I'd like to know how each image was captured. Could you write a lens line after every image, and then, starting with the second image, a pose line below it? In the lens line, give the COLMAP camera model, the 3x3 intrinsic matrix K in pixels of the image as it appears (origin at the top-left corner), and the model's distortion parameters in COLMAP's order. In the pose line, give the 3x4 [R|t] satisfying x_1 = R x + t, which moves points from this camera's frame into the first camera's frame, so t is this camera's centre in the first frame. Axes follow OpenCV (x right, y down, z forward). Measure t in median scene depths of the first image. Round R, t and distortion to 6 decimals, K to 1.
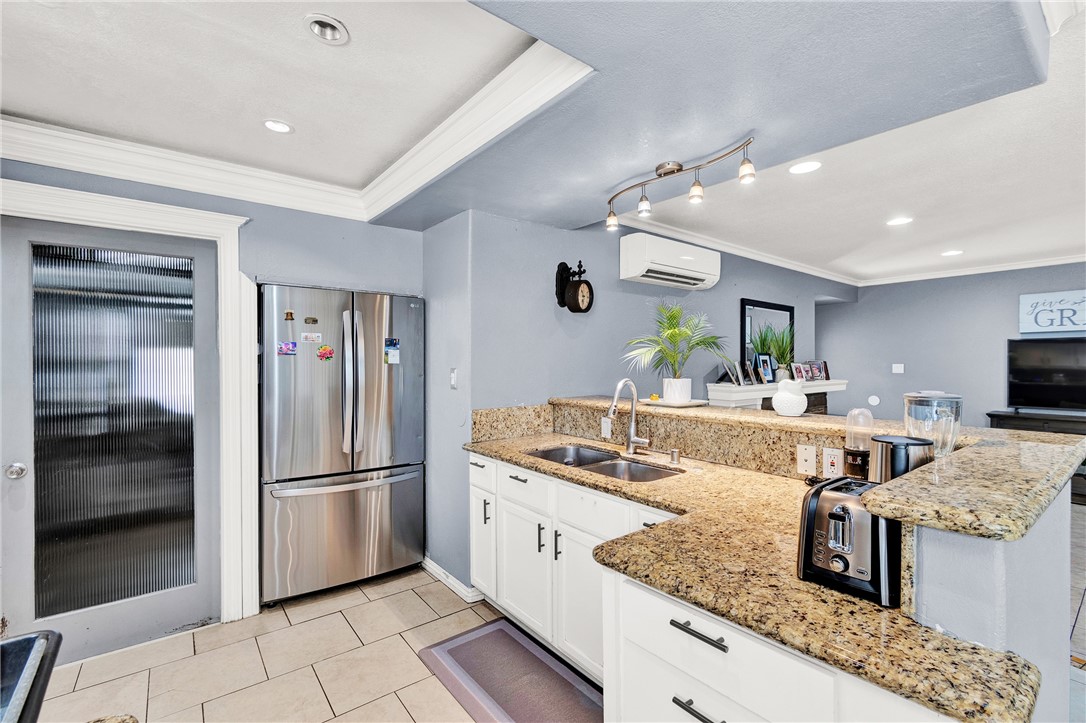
lens RADIAL K [[482.0, 0, 542.3], [0, 482.0, 366.2], [0, 0, 1]] dist [0.012077, -0.000178]
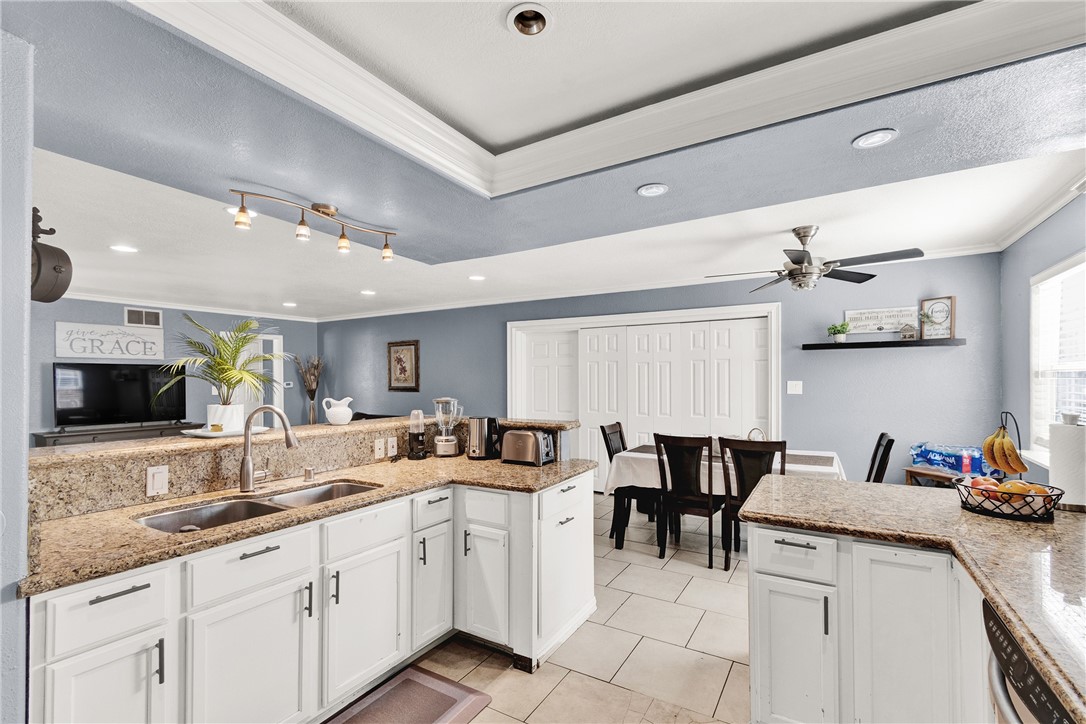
lens RADIAL K [[482.0, 0, 538.2], [0, 482.0, 373.4], [0, 0, 1]] dist [0.012077, -0.000178]
pose [[-0.332420, 0.013588, 0.943034, -0.409591], [0.012973, 0.999867, -0.009834, -0.009065], [-0.943042, 0.008965, -0.332552, 0.394780]]
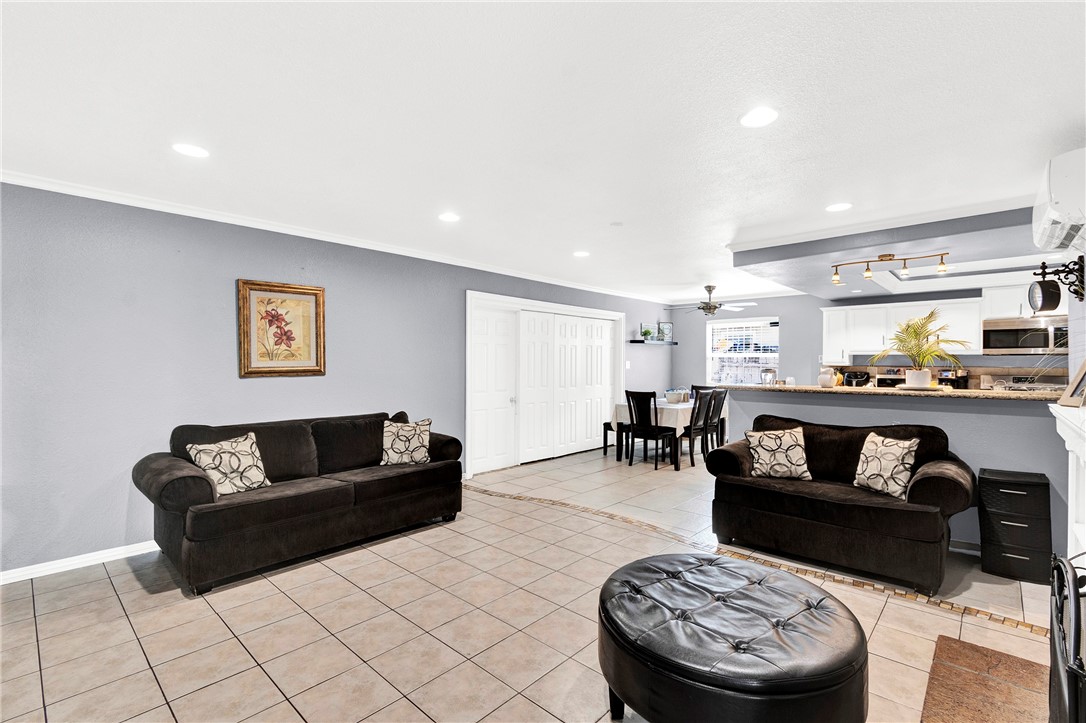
lens RADIAL K [[482.0, 0, 543.9], [0, 482.0, 363.3], [0, 0, 1]] dist [0.012077, -0.000178]
pose [[-0.985325, 0.002747, -0.170668, 0.080565], [0.000444, 0.999908, 0.013534, -0.008089], [0.170690, 0.013259, -0.985236, 0.699361]]
